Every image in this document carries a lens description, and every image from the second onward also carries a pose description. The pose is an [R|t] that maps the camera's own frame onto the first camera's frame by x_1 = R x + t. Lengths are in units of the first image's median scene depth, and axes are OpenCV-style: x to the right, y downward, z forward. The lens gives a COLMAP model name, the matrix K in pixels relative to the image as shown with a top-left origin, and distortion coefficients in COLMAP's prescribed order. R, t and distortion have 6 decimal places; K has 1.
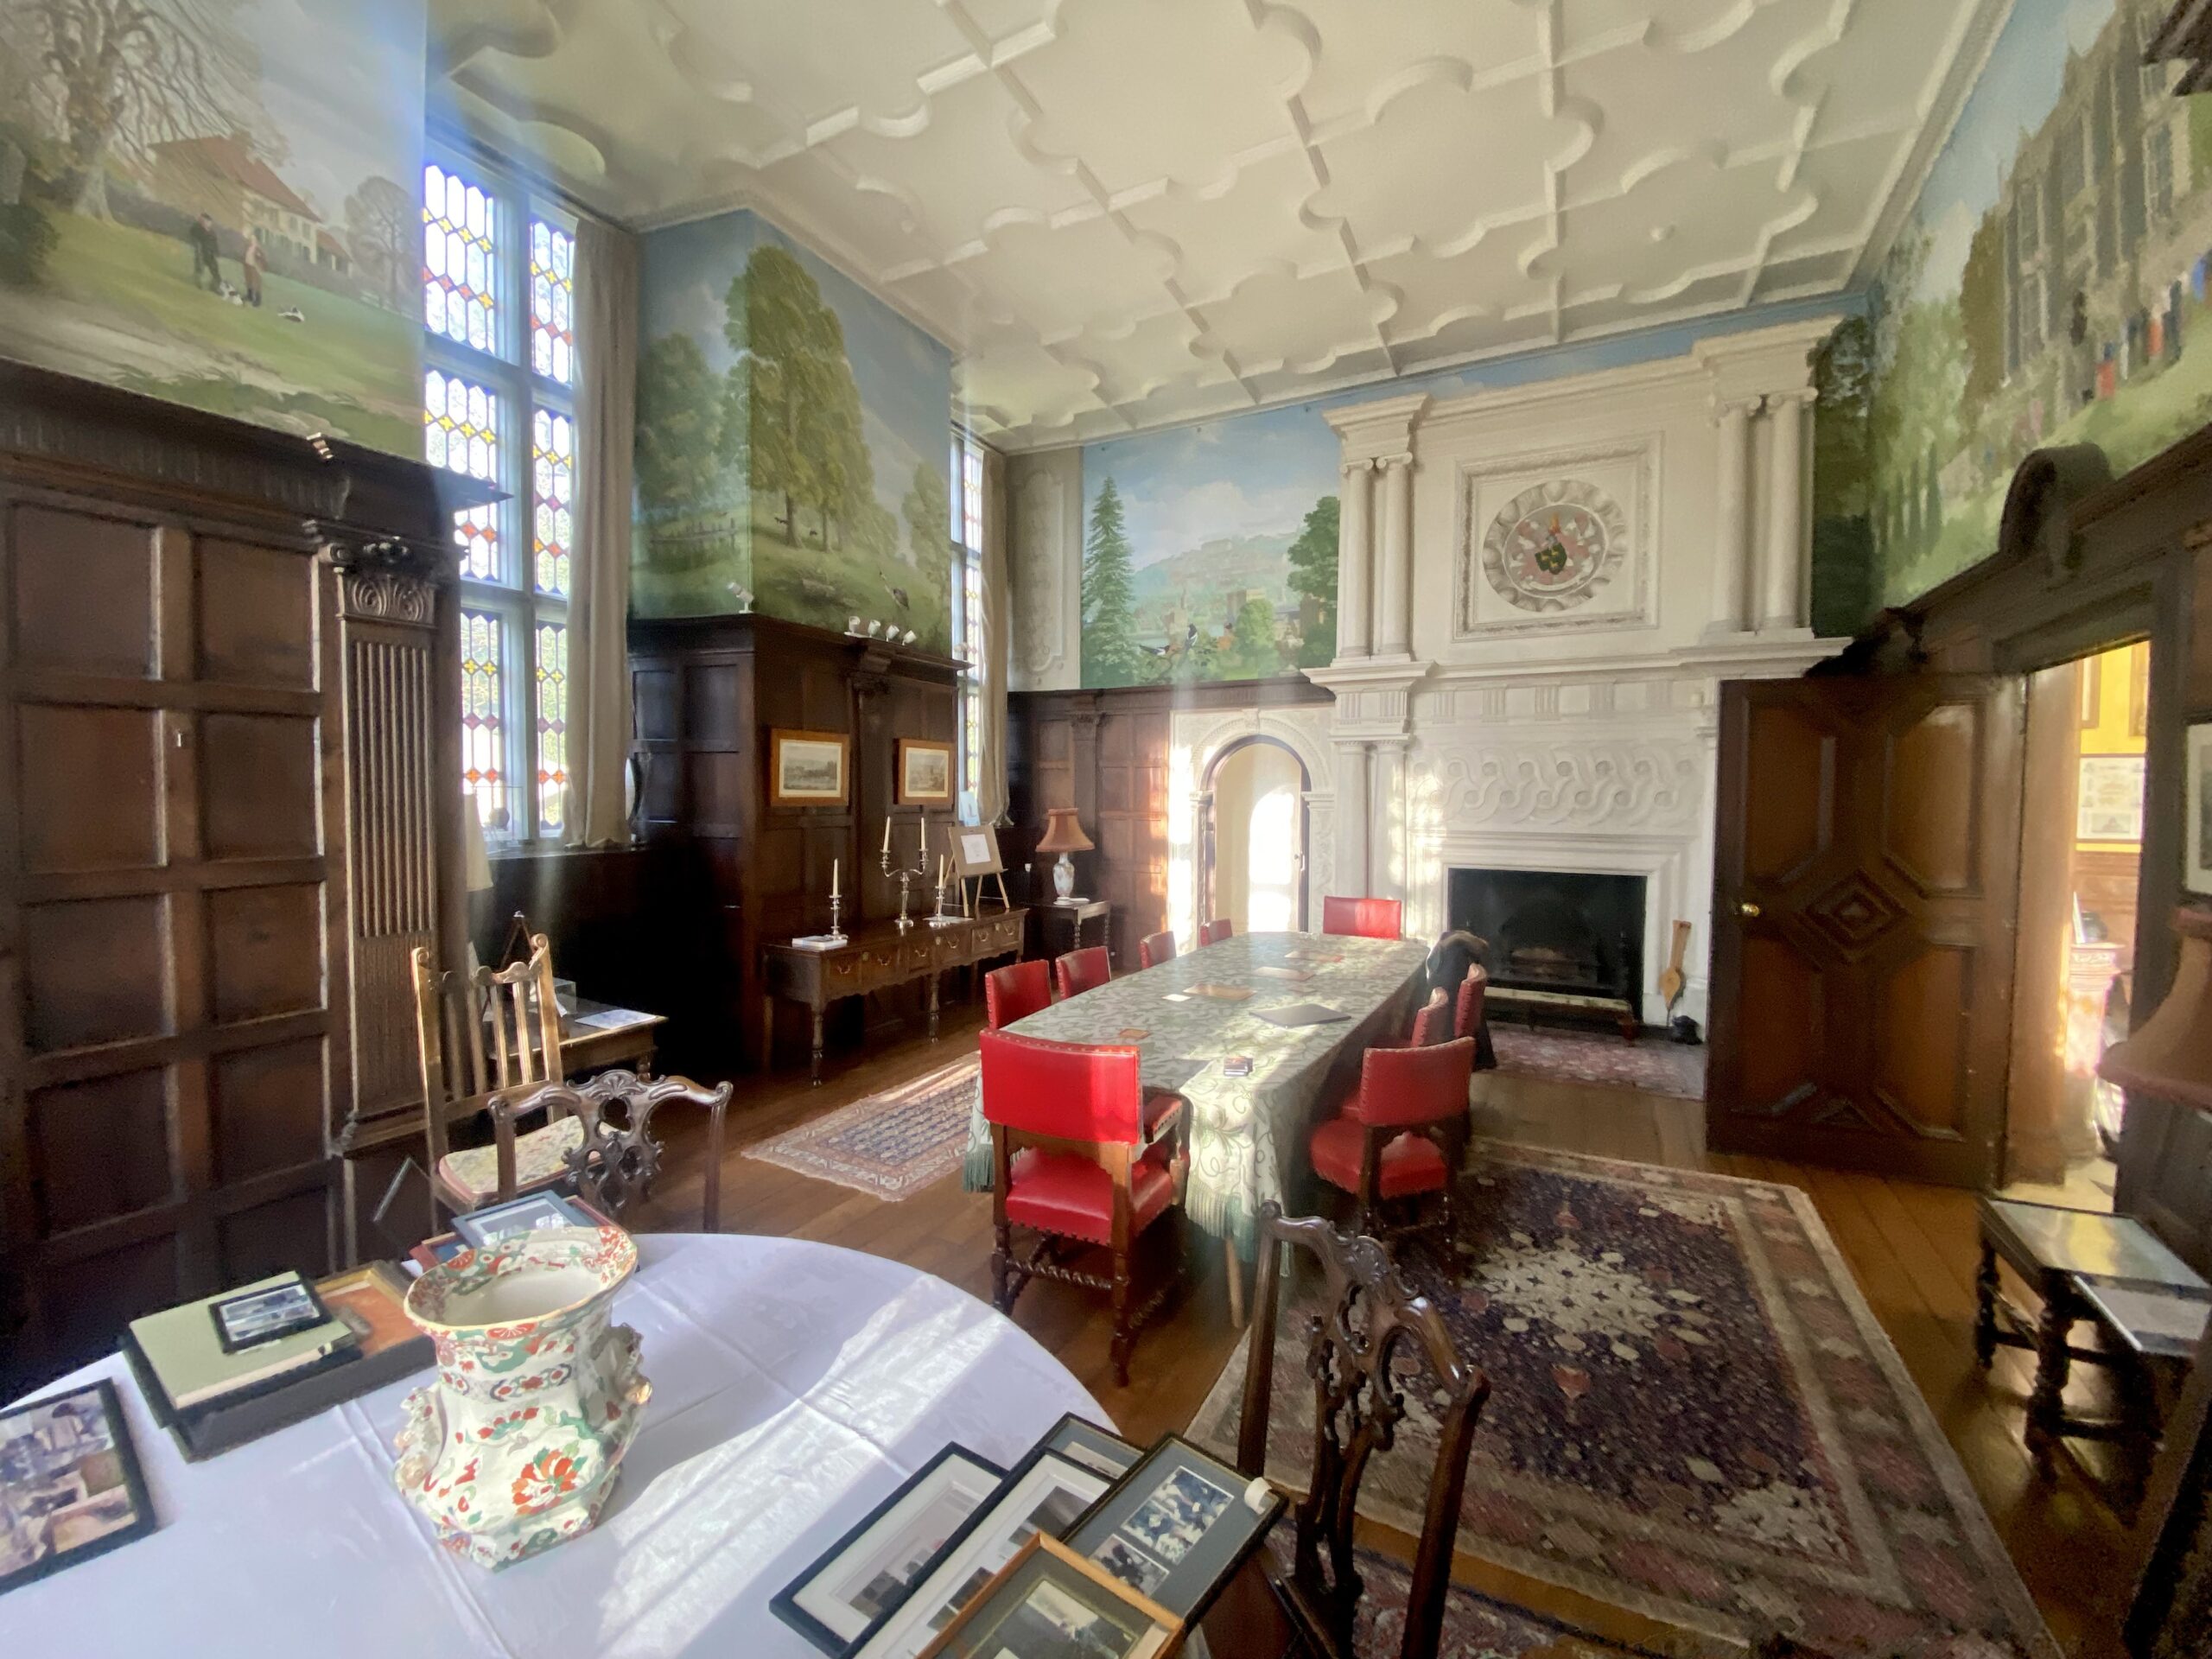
lens RADIAL K [[879.0, 0, 1106.0], [0, 879.0, 829.5], [0, 0, 1]] dist [0.018945, -0.000156]
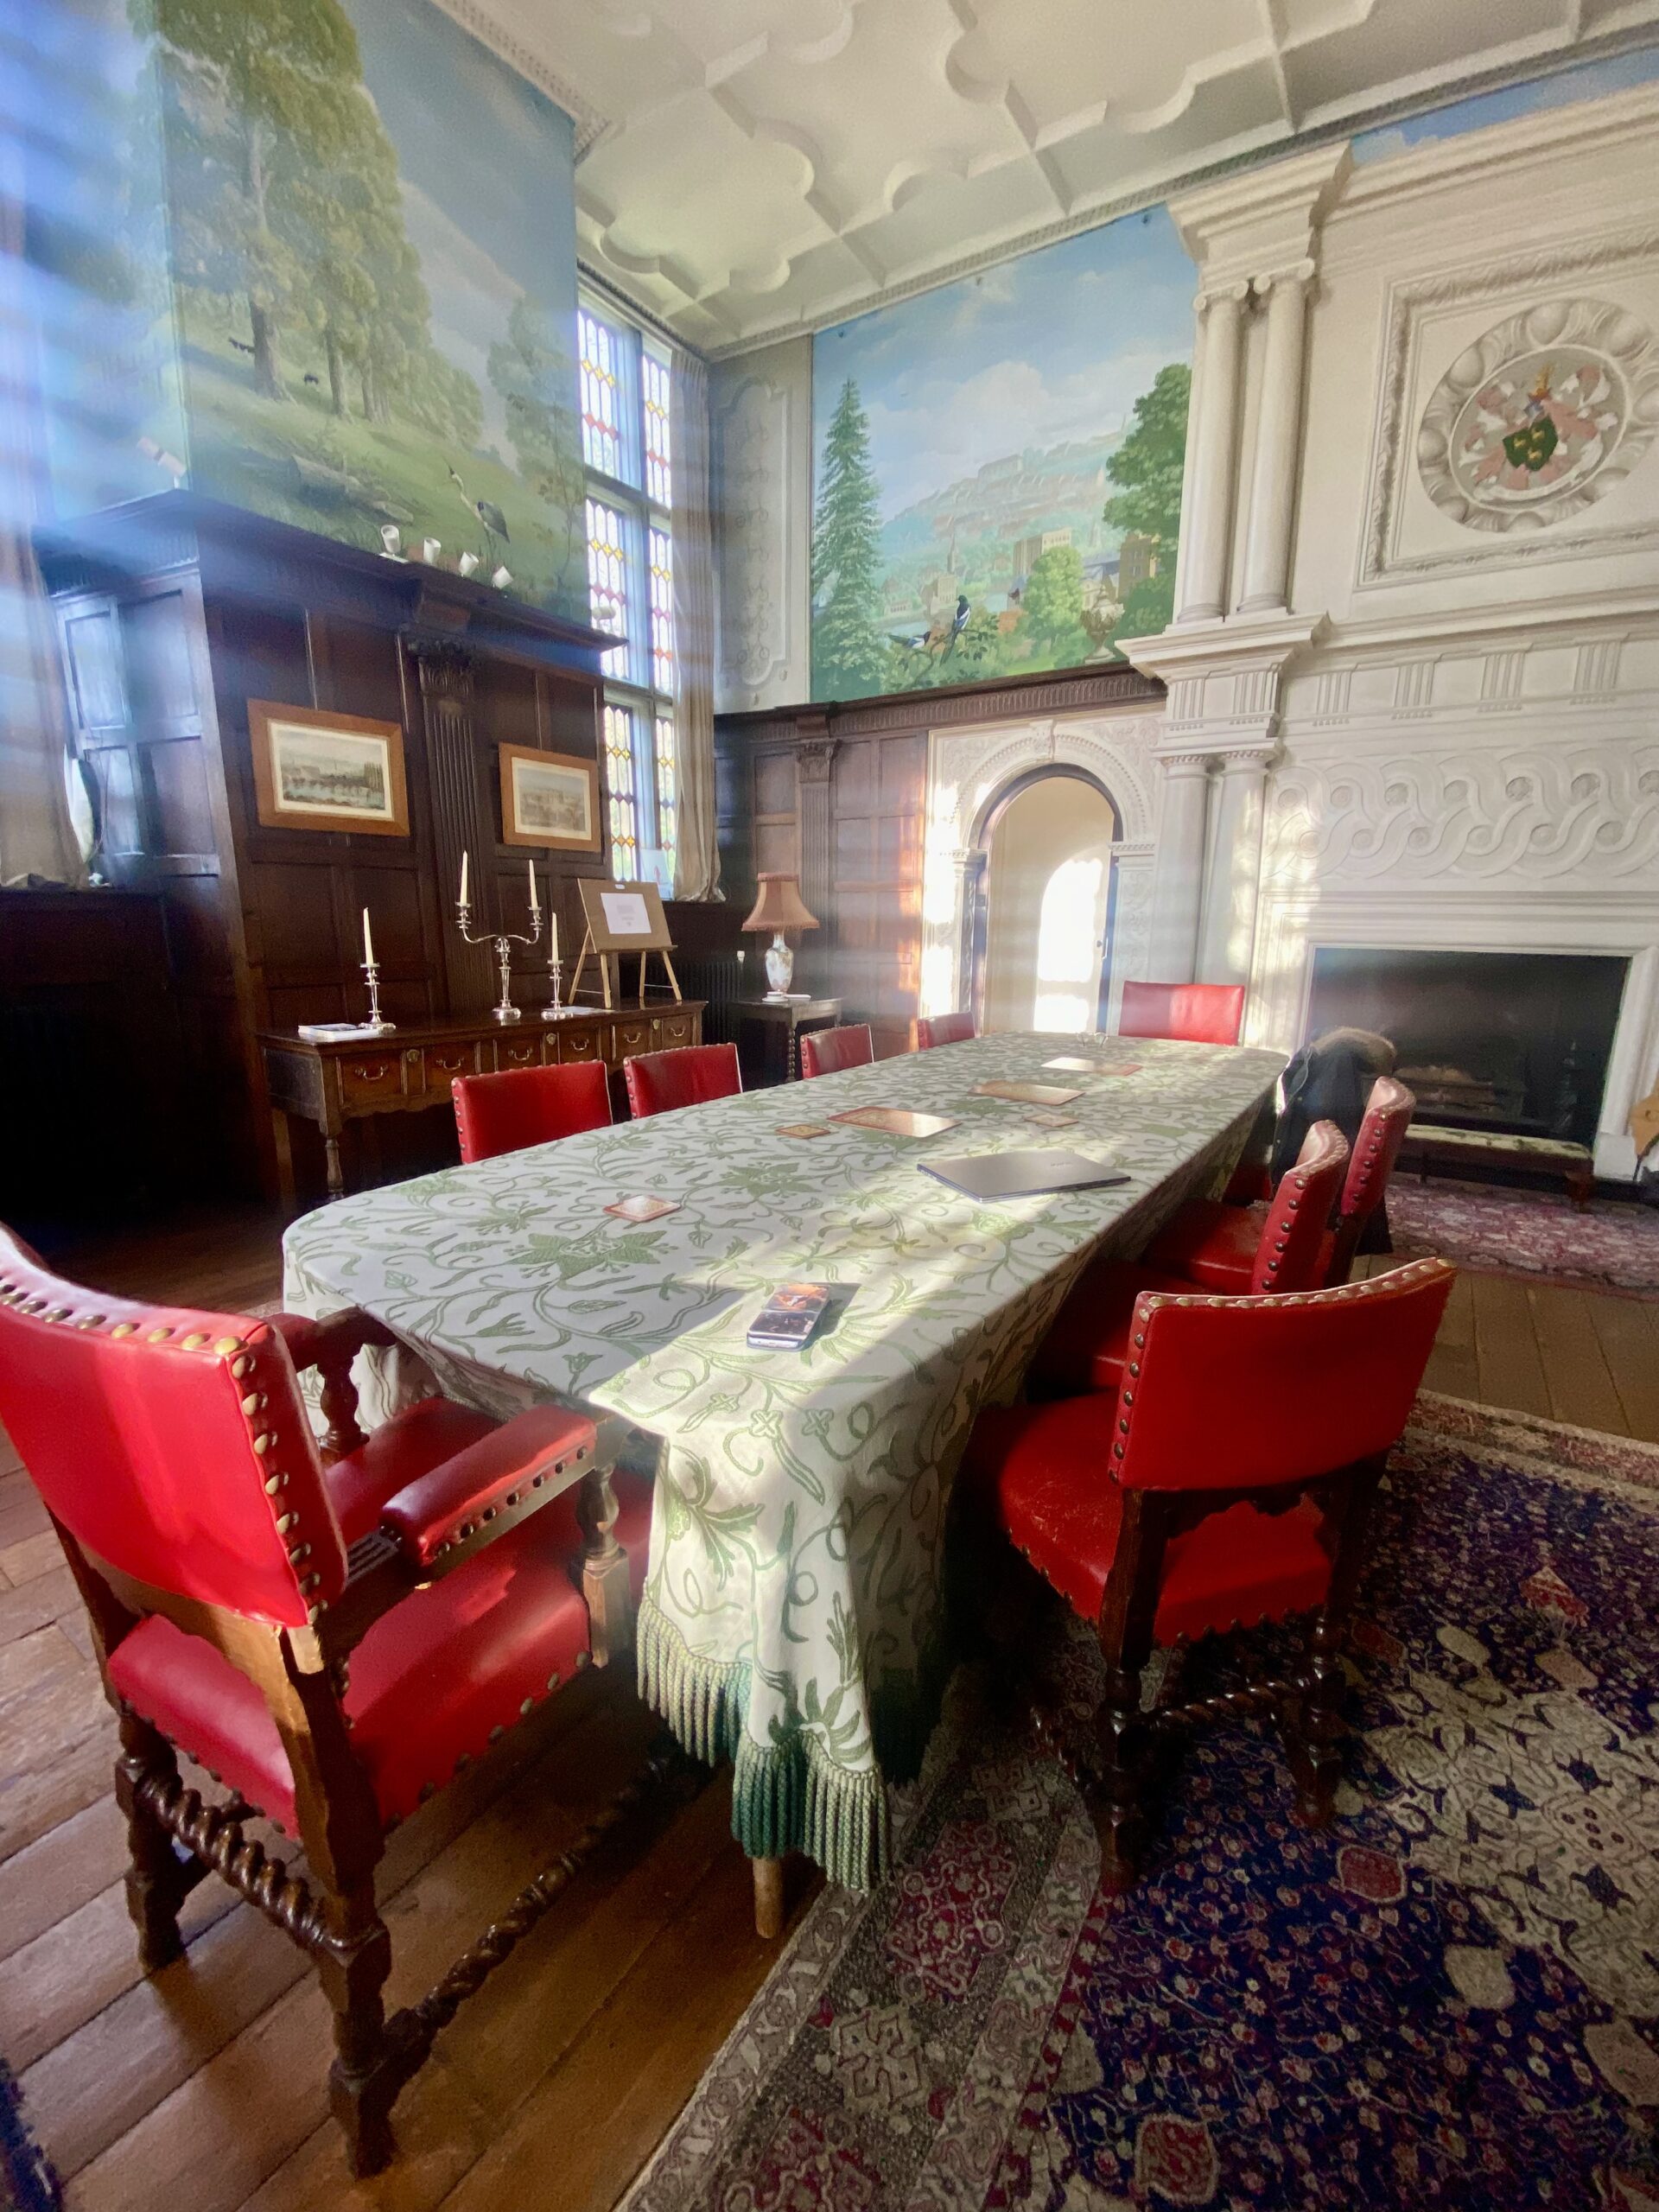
lens RADIAL K [[928.2, 0, 829.5], [0, 928.2, 1106.0], [0, 0, 1]] dist [0.003498, -0.012799]
pose [[0.996073, 0.019610, -0.086333, 0.078665], [-0.004424, 0.984967, 0.172689, 0.043971], [0.088422, -0.171629, 0.981186, 0.248873]]
